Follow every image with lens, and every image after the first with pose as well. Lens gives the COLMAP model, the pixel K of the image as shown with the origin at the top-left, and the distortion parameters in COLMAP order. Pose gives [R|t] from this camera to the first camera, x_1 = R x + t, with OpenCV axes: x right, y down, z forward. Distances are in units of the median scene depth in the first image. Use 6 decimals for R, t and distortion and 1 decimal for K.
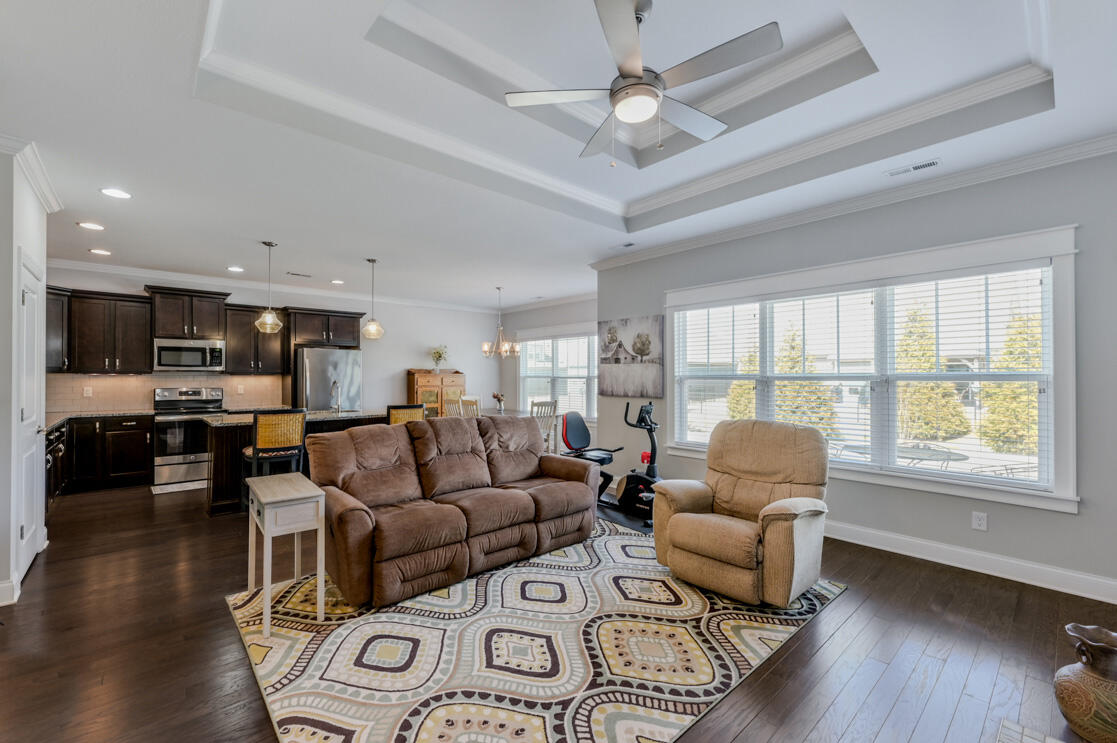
lens RADIAL K [[463.5, 0, 539.1], [0, 463.5, 369.1], [0, 0, 1]] dist [-0.011699, -0.000775]
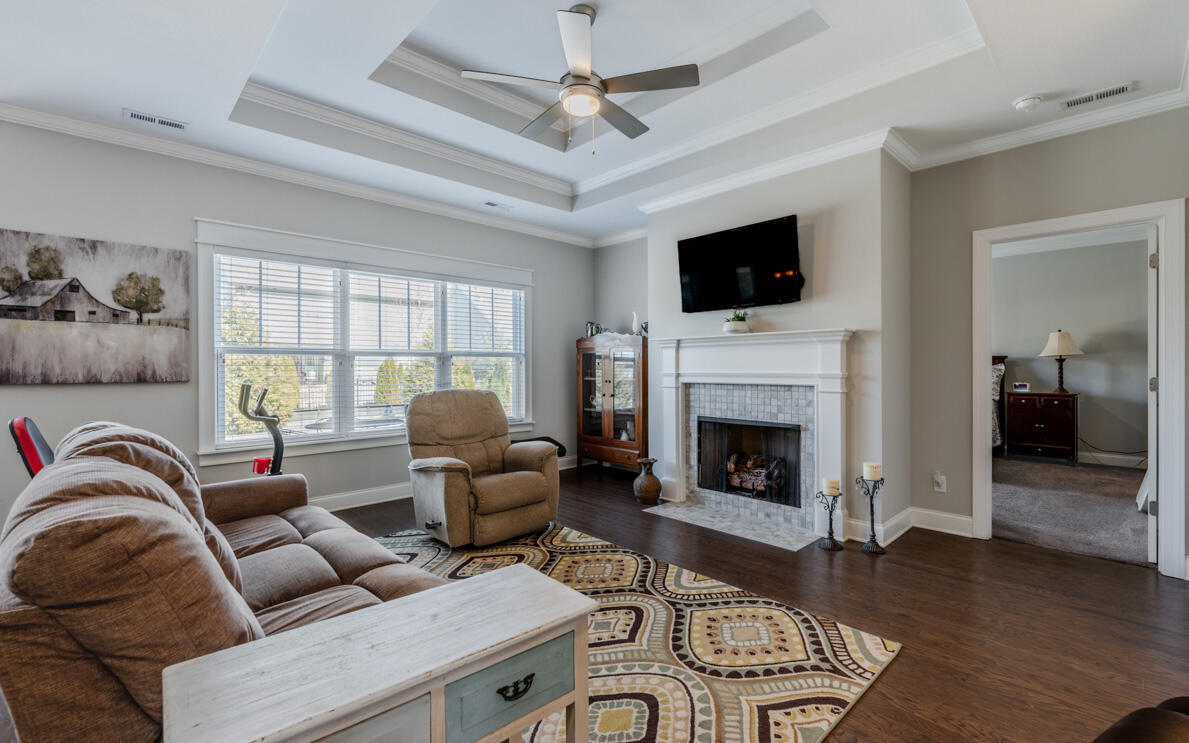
lens RADIAL K [[515.2, 0, 602.8], [0, 515.2, 365.4], [0, 0, 1]] dist [0.000427, -0.000237]
pose [[-0.054664, -0.001774, 0.998503, -0.462495], [-0.015731, 0.999876, 0.000915, 0.029254], [-0.998381, -0.015657, -0.054685, 0.445009]]
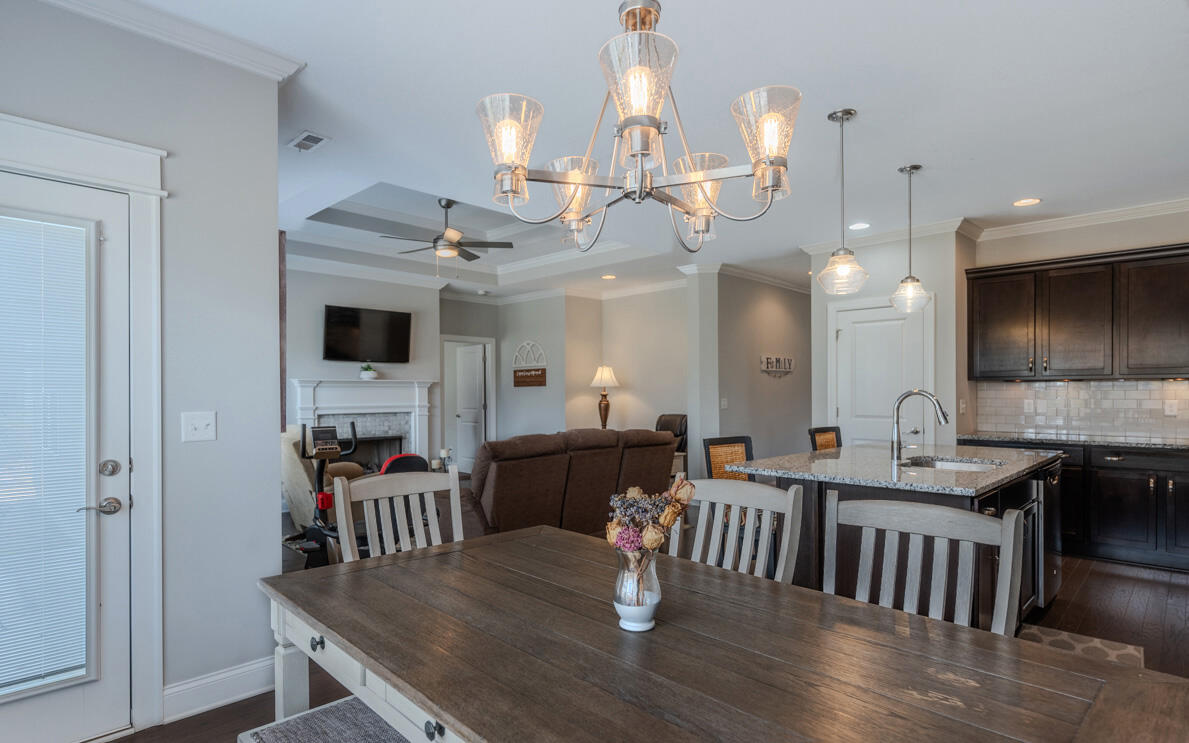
lens RADIAL K [[632.6, 0, 598.8], [0, 632.6, 396.4], [0, 0, 1]] dist [0.001614, 0.001267]
pose [[-0.995941, -0.000320, -0.090011, -0.086066], [0.000784, 0.999925, -0.012230, 0.035022], [0.090009, -0.012251, -0.995866, 1.647080]]
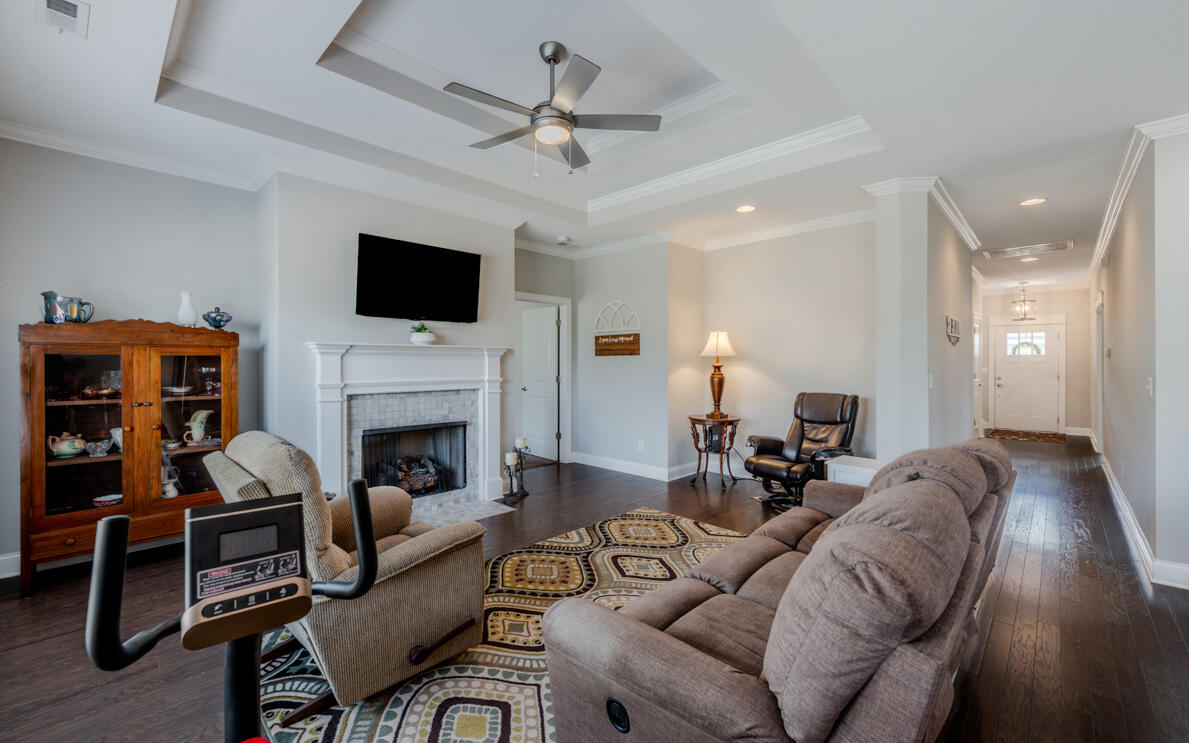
lens RADIAL K [[486.9, 0, 598.9], [0, 486.9, 364.5], [0, 0, 1]] dist [-0.003012, 0.000453]
pose [[-0.995501, -0.005073, -0.094612, 0.091130], [-0.003968, 0.999922, -0.011863, 0.019858], [0.094665, -0.011434, -0.995444, 0.994231]]
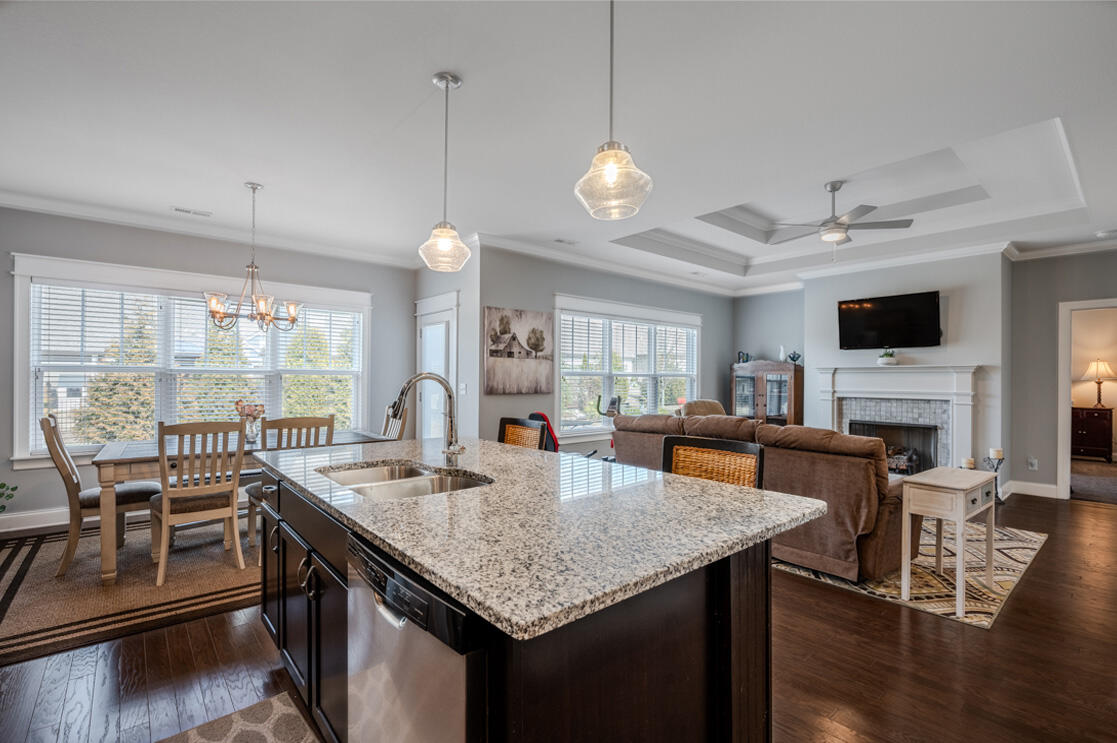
lens RADIAL K [[502.9, 0, 547.0], [0, 502.9, 376.3], [0, 0, 1]] dist [-0.014661, 0.000204]
pose [[0.019265, 0.000374, 0.999814, -0.847275], [-0.024826, 0.999692, 0.000104, 0.023522], [-0.999506, -0.024824, 0.019268, 0.949458]]
